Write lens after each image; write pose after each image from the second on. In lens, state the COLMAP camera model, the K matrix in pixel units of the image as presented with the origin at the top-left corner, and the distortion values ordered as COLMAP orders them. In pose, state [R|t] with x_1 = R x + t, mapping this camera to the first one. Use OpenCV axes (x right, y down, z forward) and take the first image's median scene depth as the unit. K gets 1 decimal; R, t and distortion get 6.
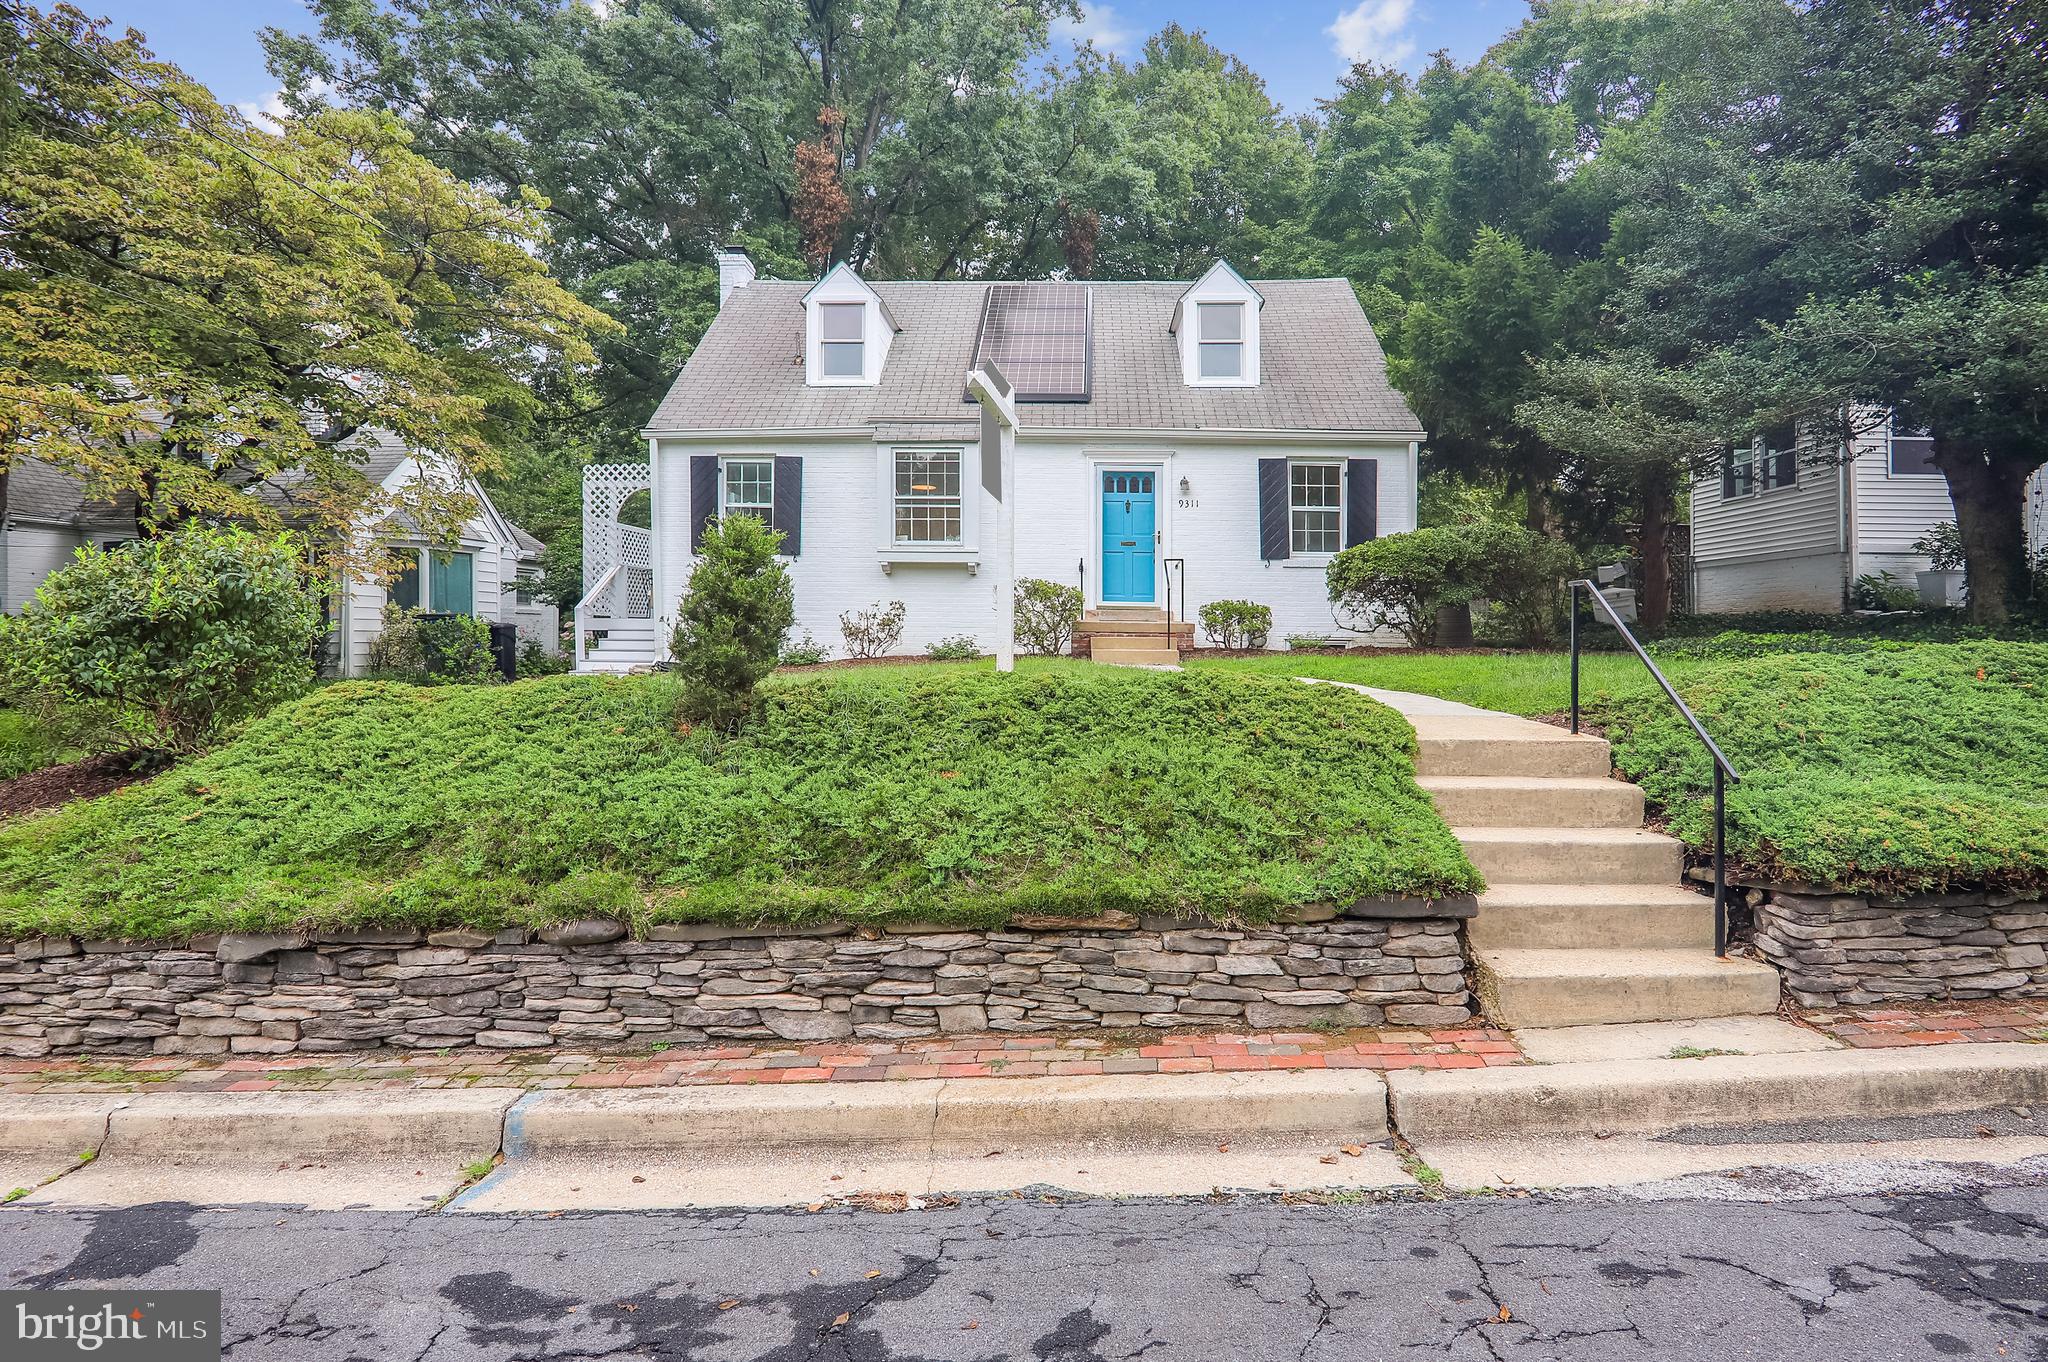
lens RADIAL K [[1034.4, 0, 1023.8], [0, 1034.4, 626.9], [0, 0, 1]] dist [-0.013003, -0.001426]
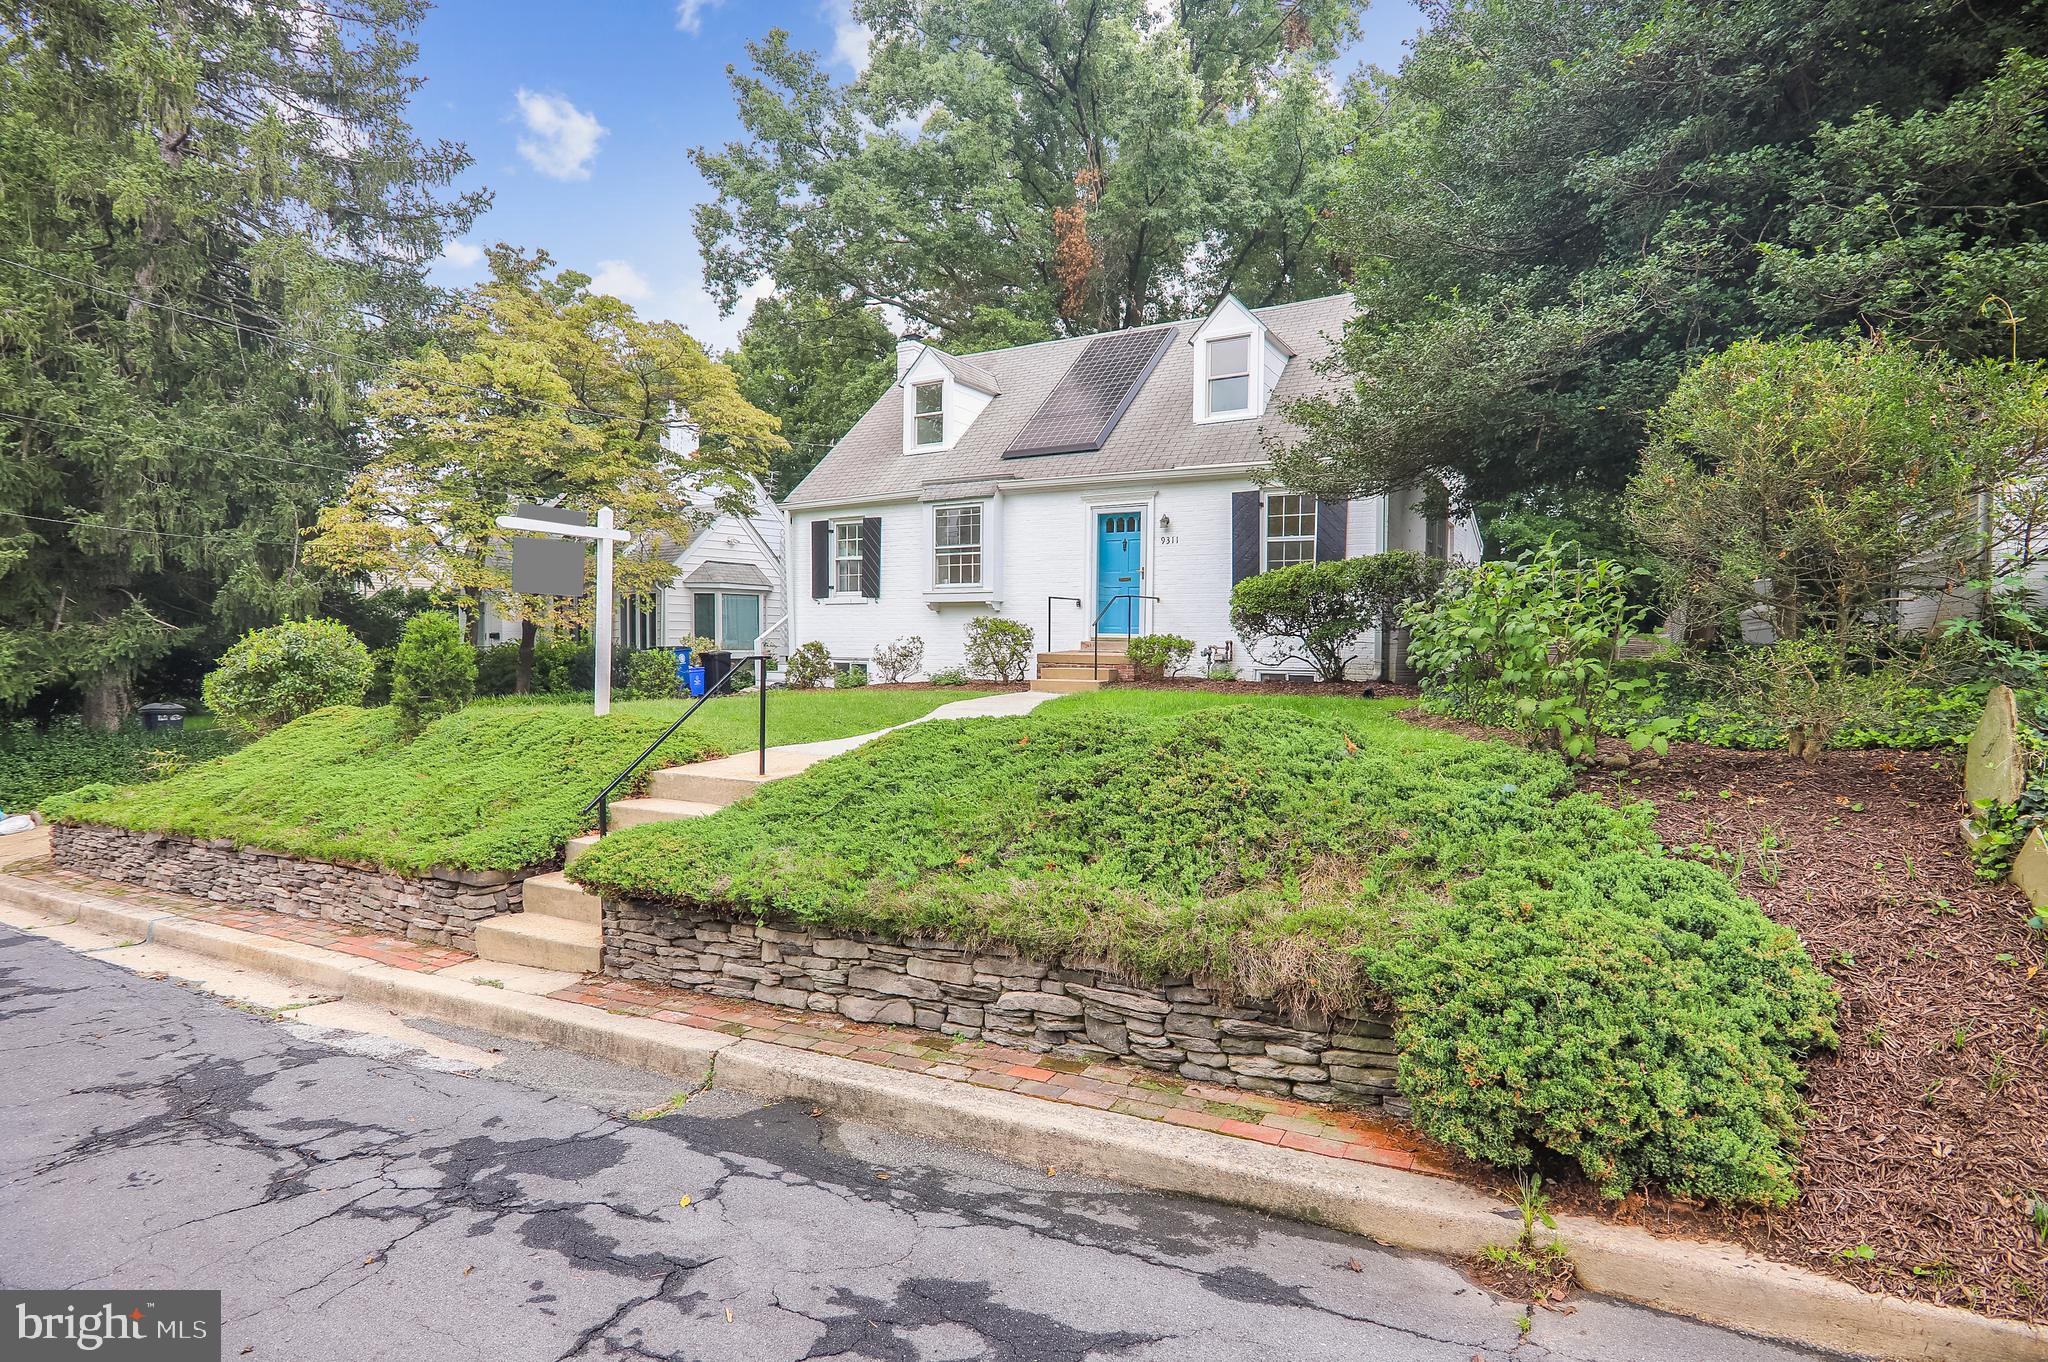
lens RADIAL K [[1016.2, 0, 1025.1], [0, 1016.2, 670.6], [0, 0, 1]] dist [-0.005967, -0.001237]
pose [[0.879176, 0.009957, -0.476392, 0.524823], [0.009374, 0.999227, 0.038184, -0.027203], [0.476404, -0.038036, 0.878403, 0.013735]]
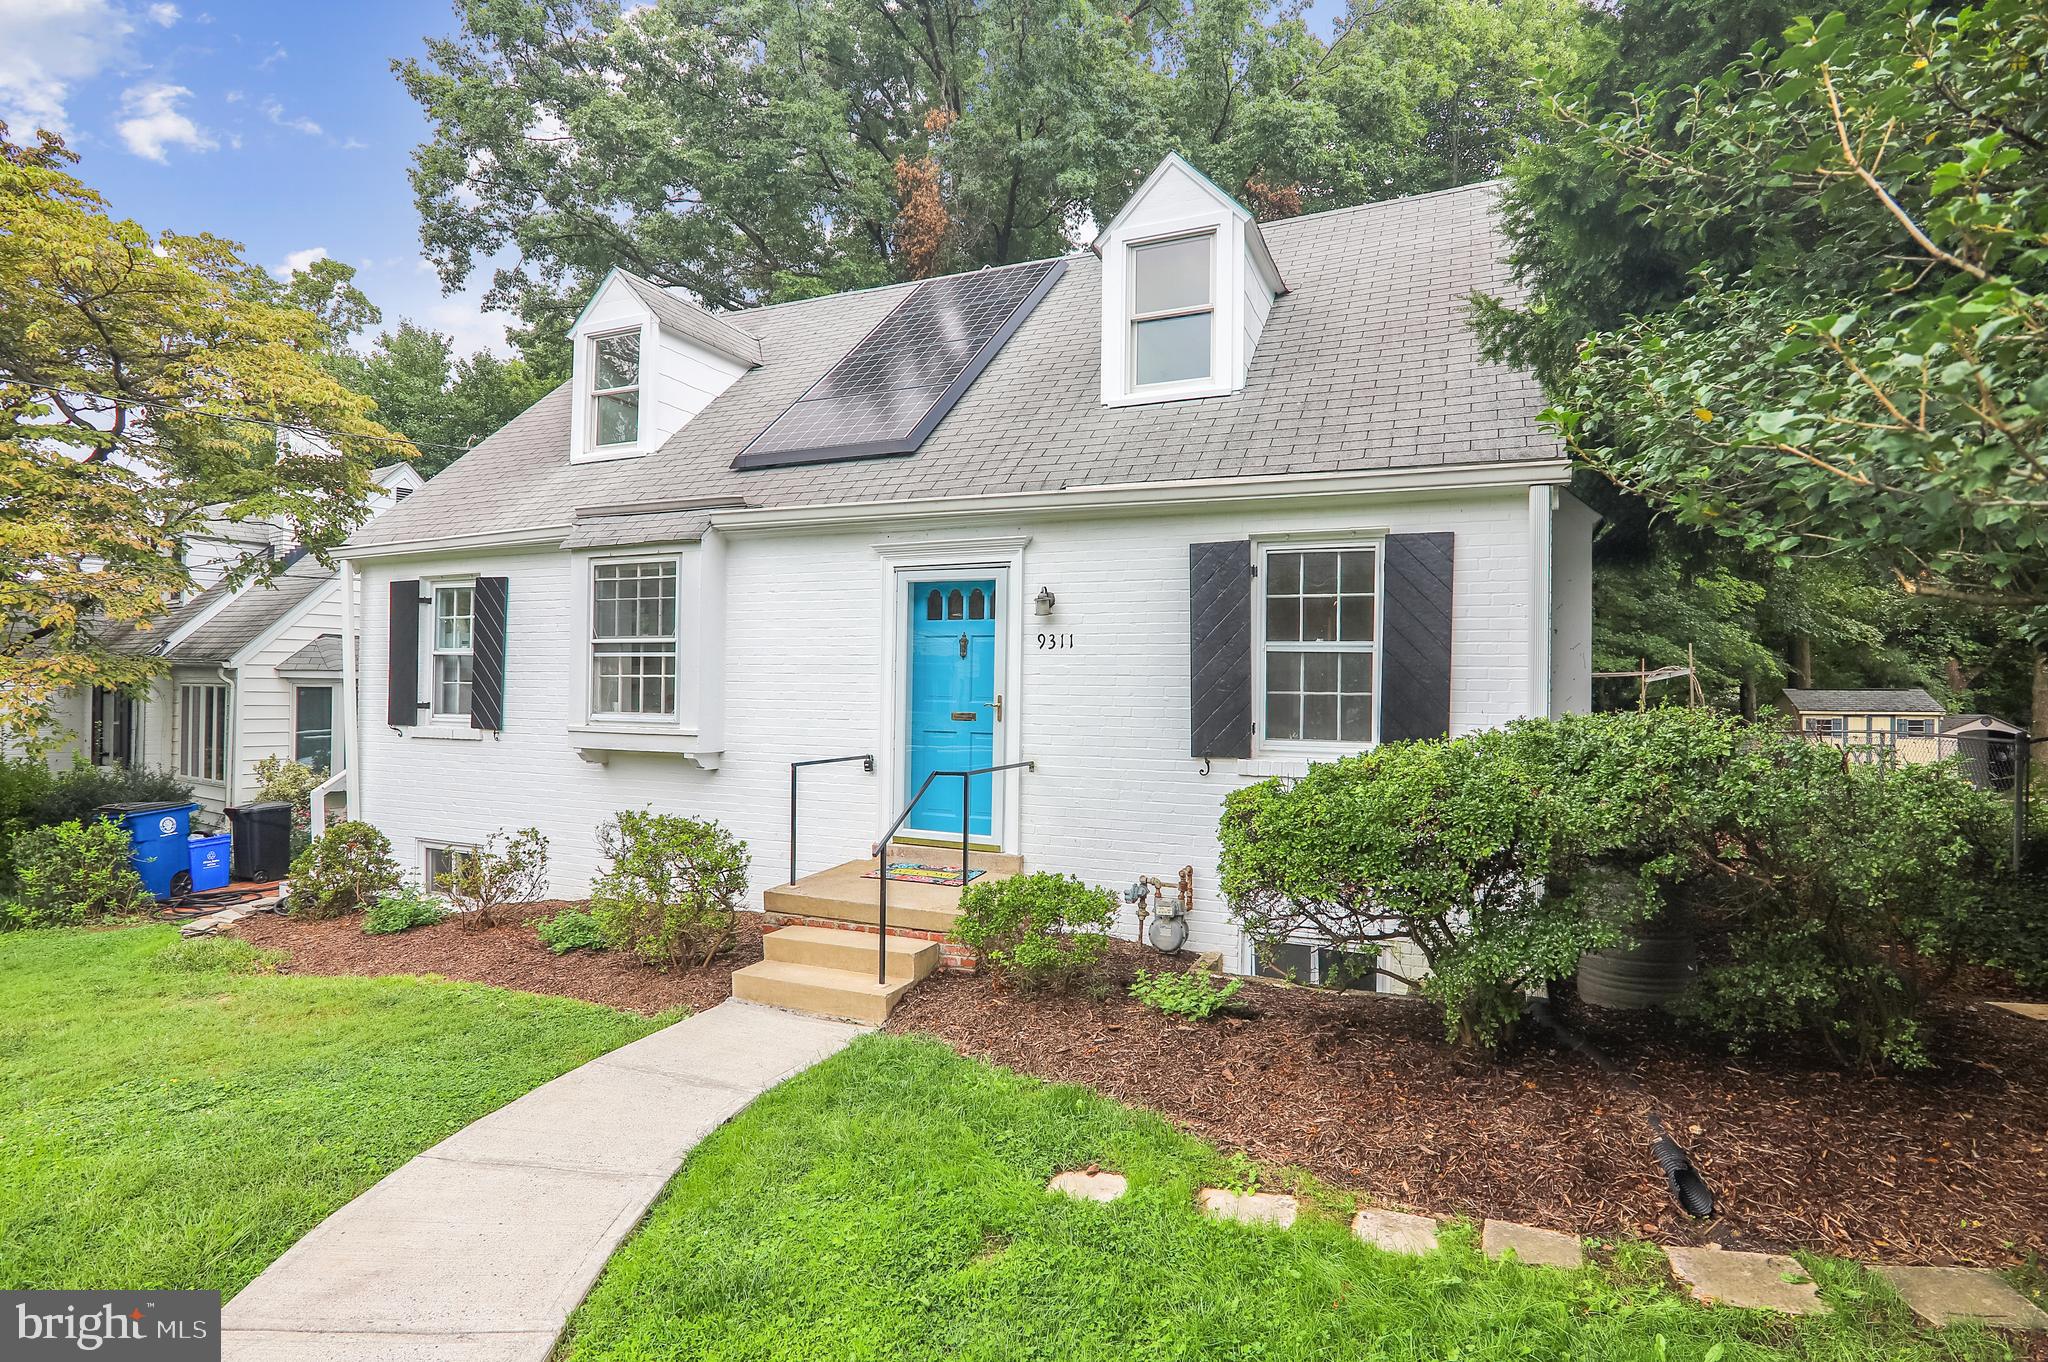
lens RADIAL K [[1016.2, 0, 1025.1], [0, 1016.2, 670.6], [0, 0, 1]] dist [-0.005967, -0.001237]
pose [[0.929987, -0.006366, -0.367536, 0.325135], [0.003307, 0.999954, -0.008954, -0.100885], [0.367577, 0.007111, 0.929966, 0.539894]]
